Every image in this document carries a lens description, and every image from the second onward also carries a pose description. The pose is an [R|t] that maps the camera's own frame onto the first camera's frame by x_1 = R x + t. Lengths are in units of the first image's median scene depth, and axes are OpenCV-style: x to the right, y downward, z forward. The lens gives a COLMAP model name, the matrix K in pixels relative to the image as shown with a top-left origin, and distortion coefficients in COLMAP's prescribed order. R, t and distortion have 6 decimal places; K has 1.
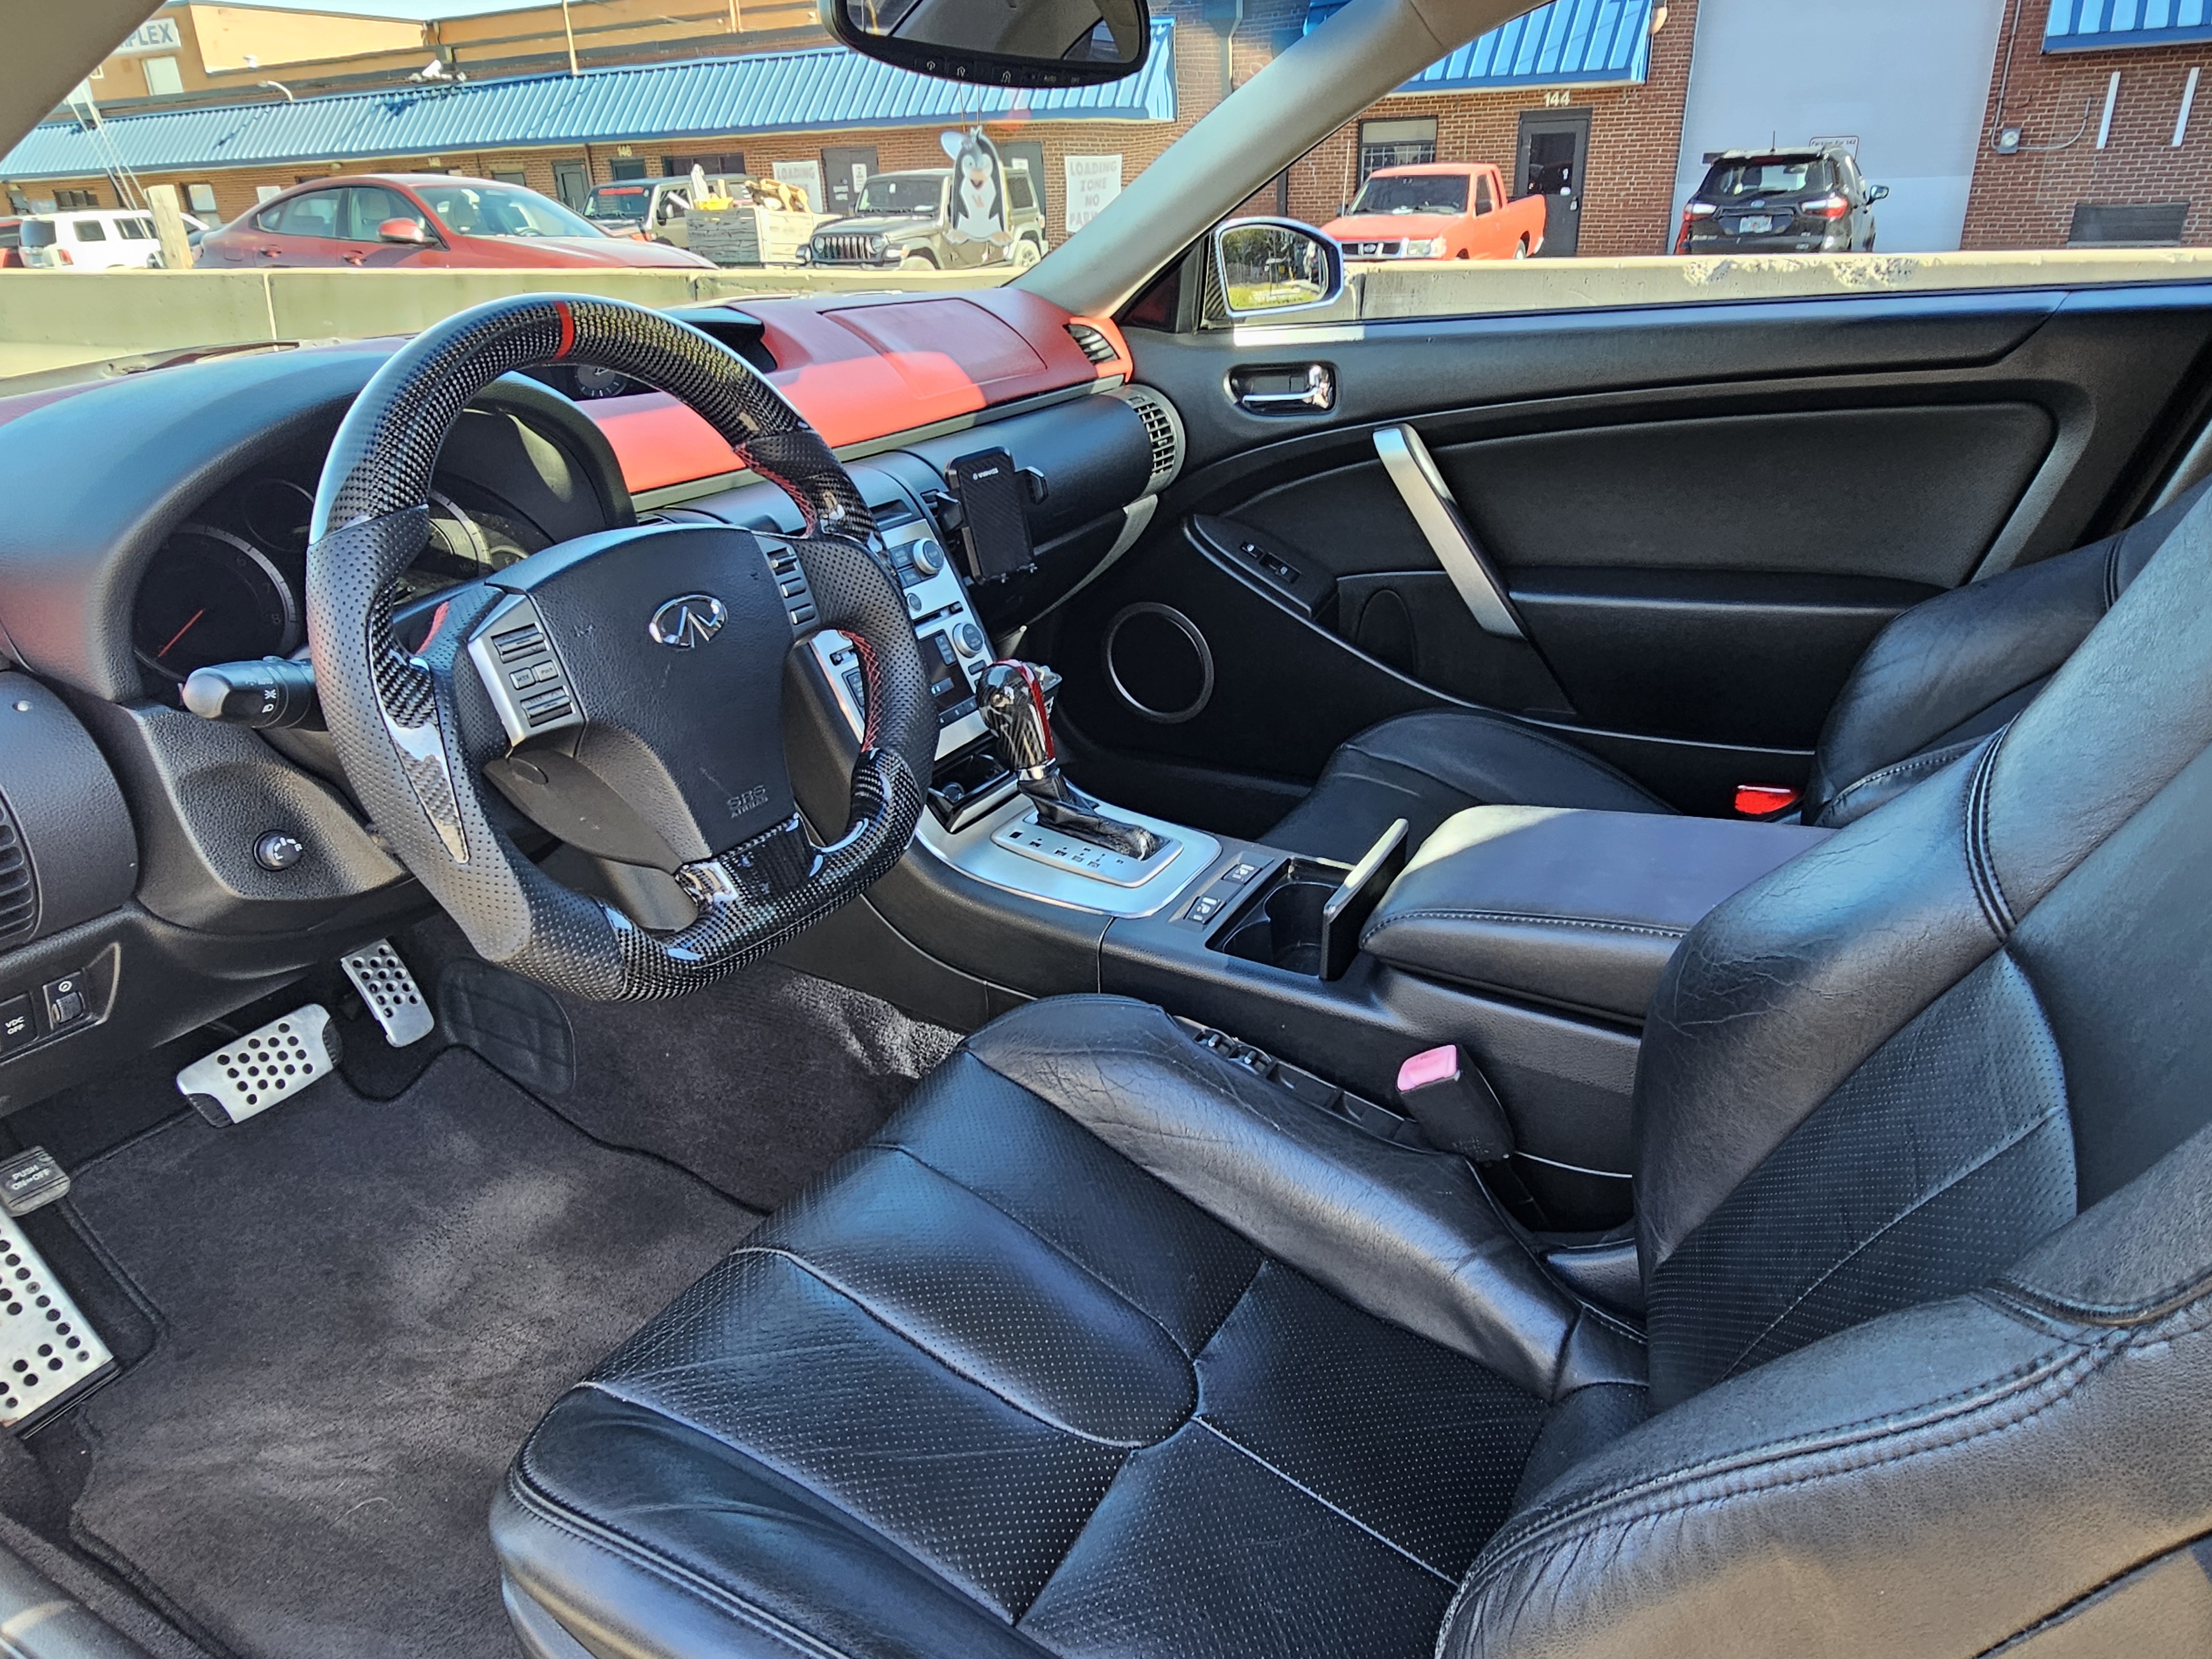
lens RADIAL K [[1416.8, 0, 1106.0], [0, 1416.8, 829.5], [0, 0, 1]] dist [-0.000626, -0.003558]
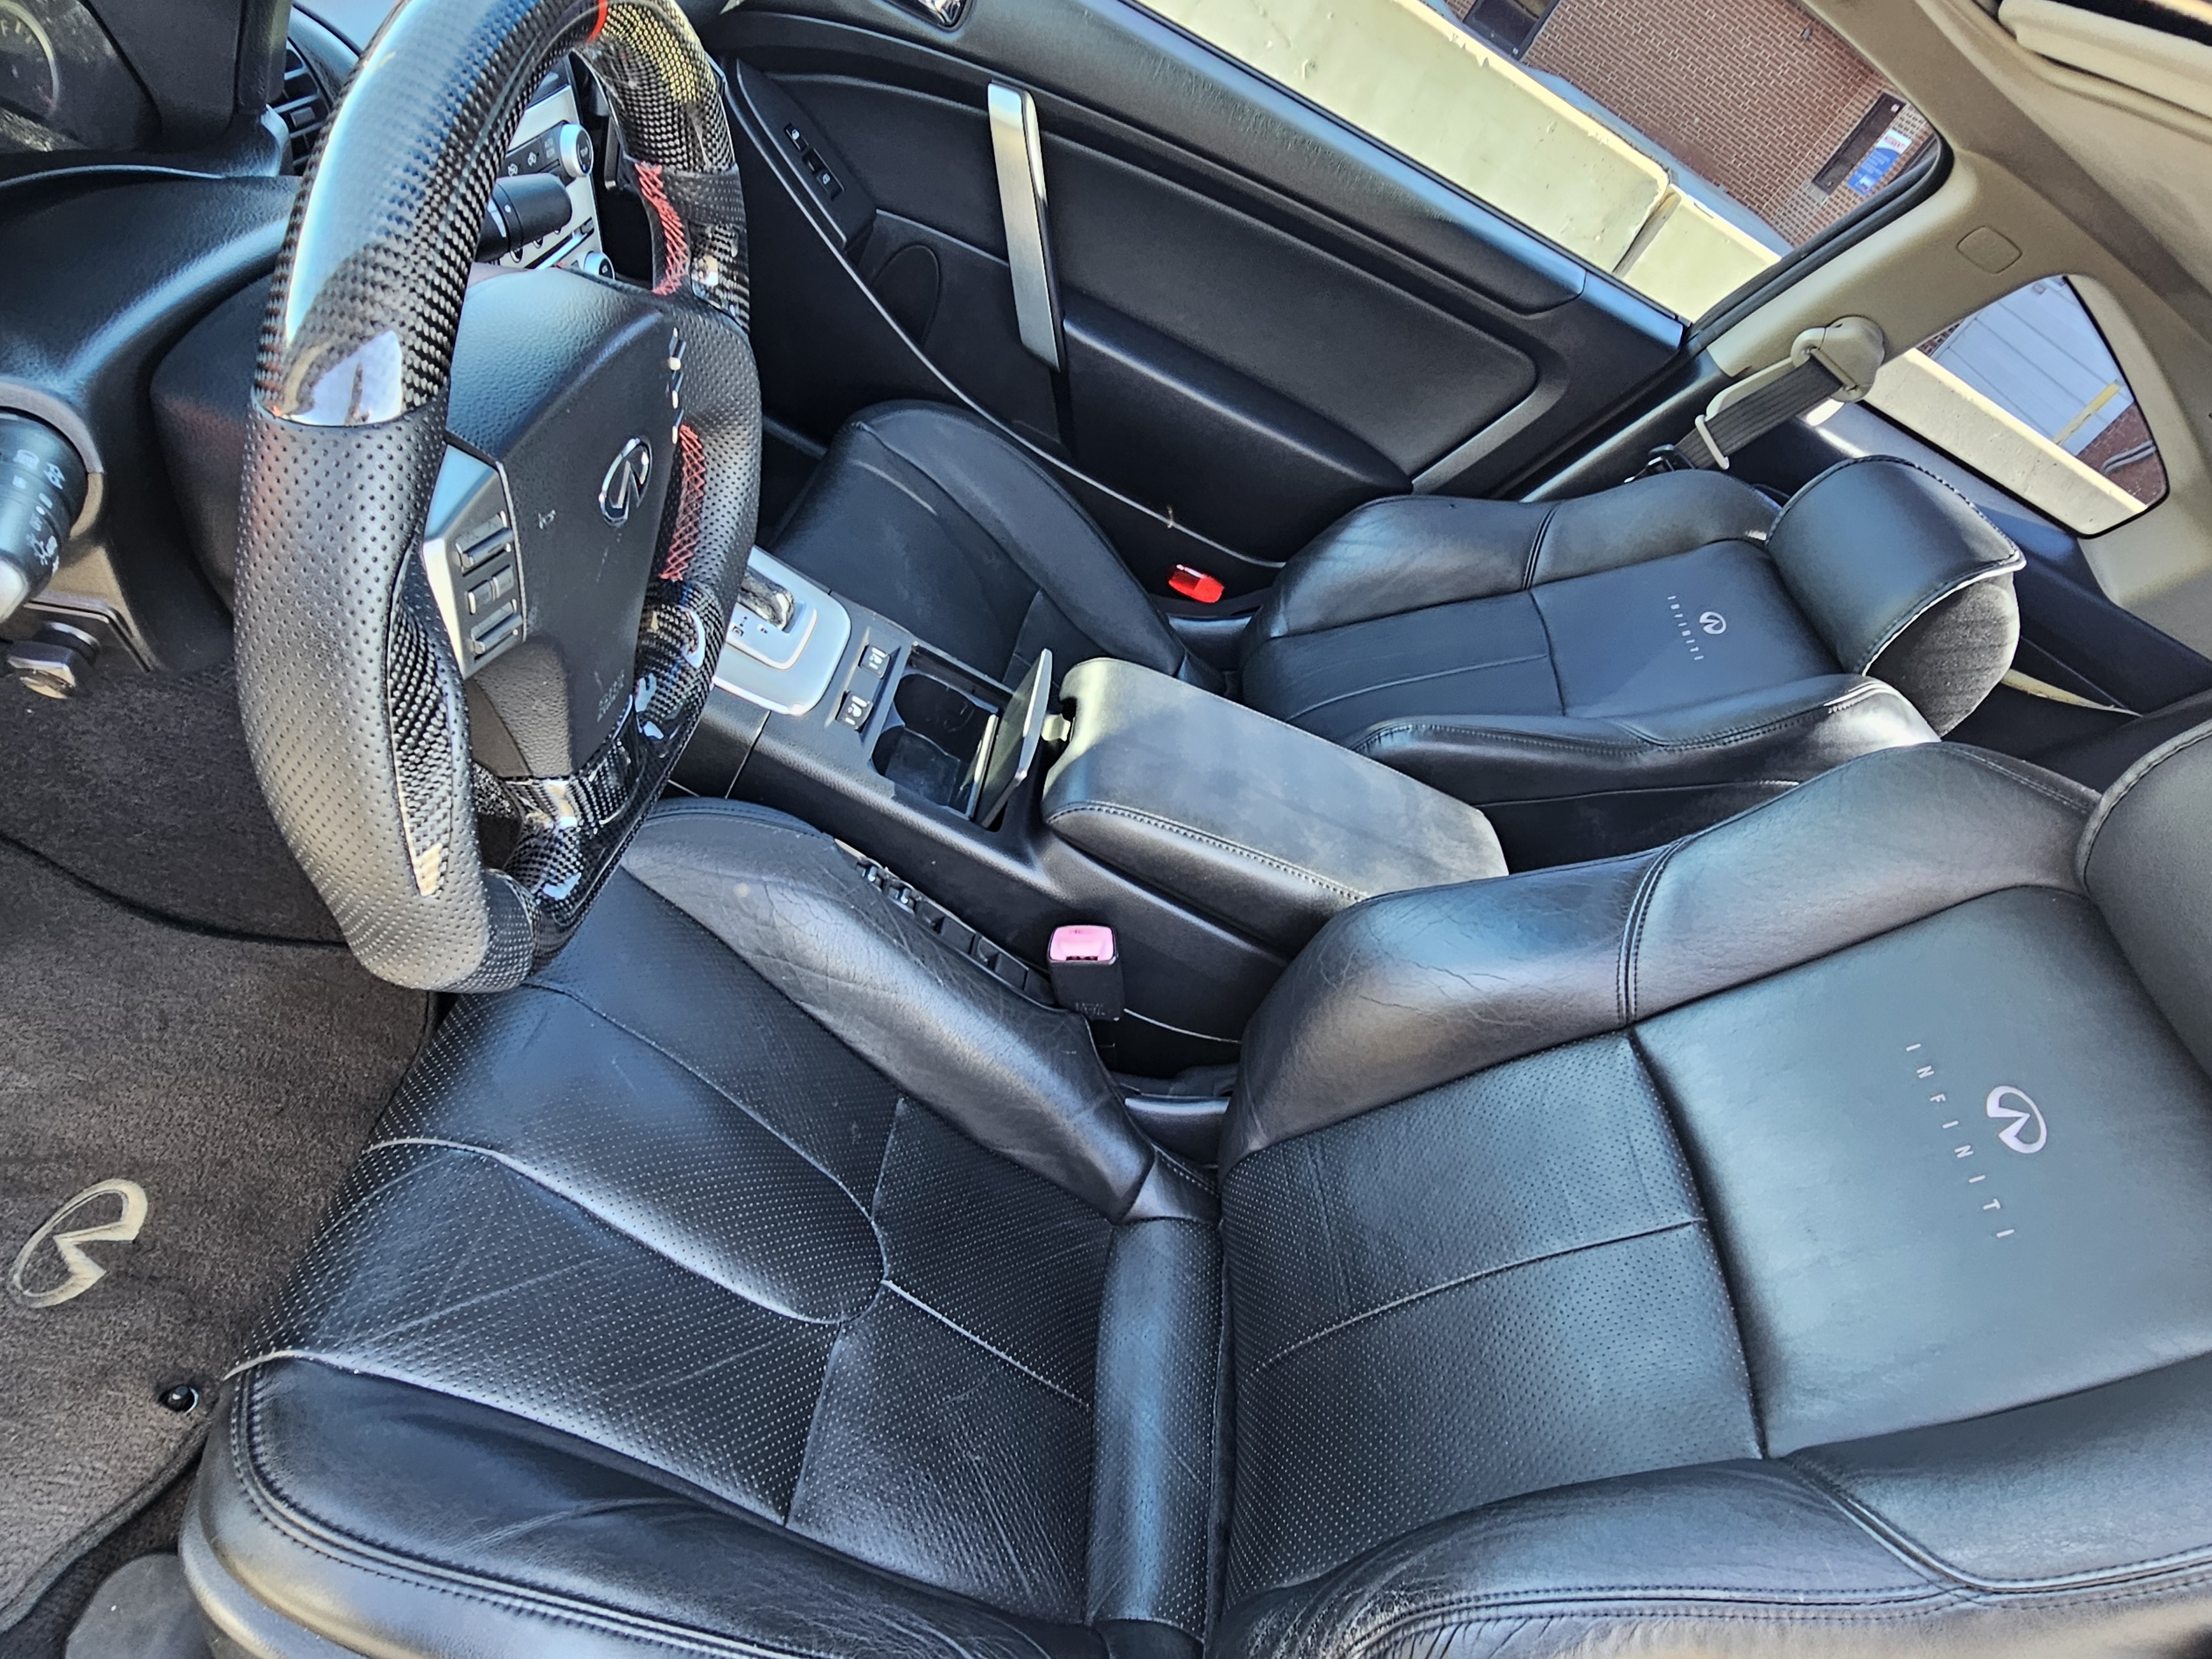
lens RADIAL K [[1416.8, 0, 1106.0], [0, 1416.8, 829.5], [0, 0, 1]] dist [-0.000626, -0.003558]
pose [[0.784702, 0.095463, 0.612478, -0.280447], [-0.320547, 0.908196, 0.269127, -0.135892], [-0.530559, -0.407512, 0.743264, 0.139852]]
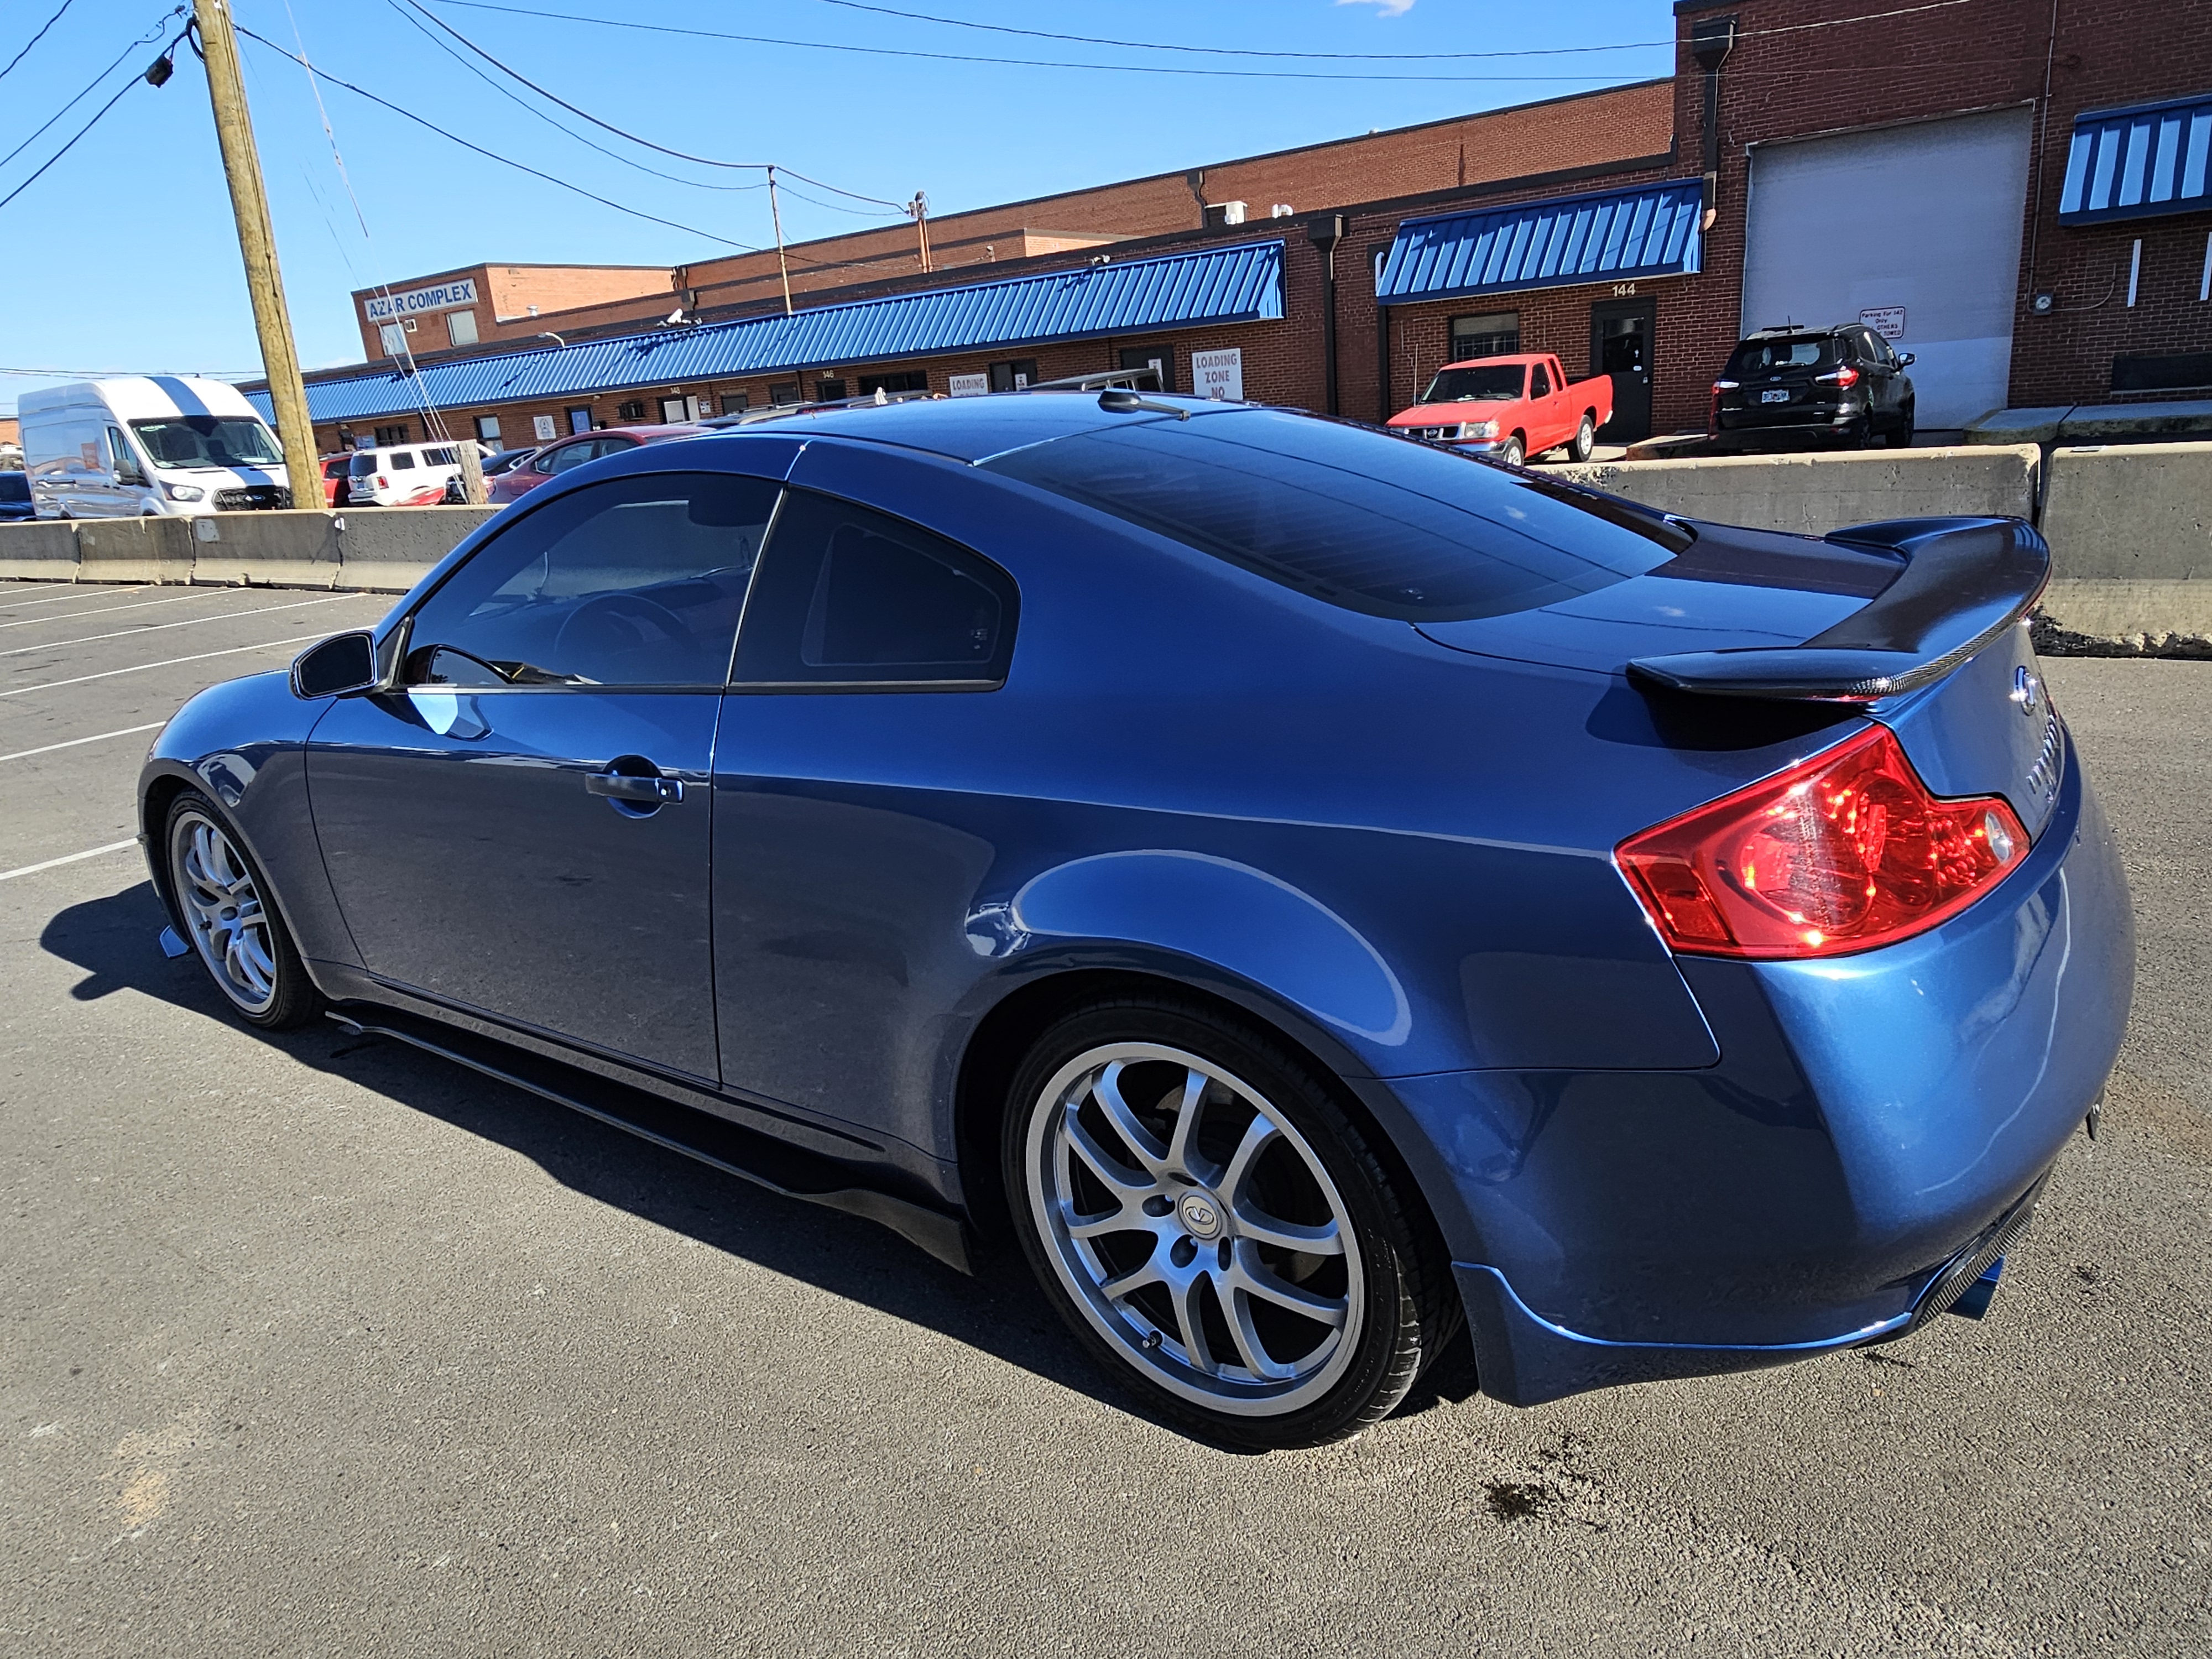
lens RADIAL K [[1416.8, 0, 1106.0], [0, 1416.8, 829.5], [0, 0, 1]] dist [-0.000626, -0.003558]
pose [[0.990189, -0.011754, -0.139237, 0.066770], [-0.003458, 0.994089, -0.108511, 0.031684], [0.139690, 0.107928, 0.984296, -0.116829]]
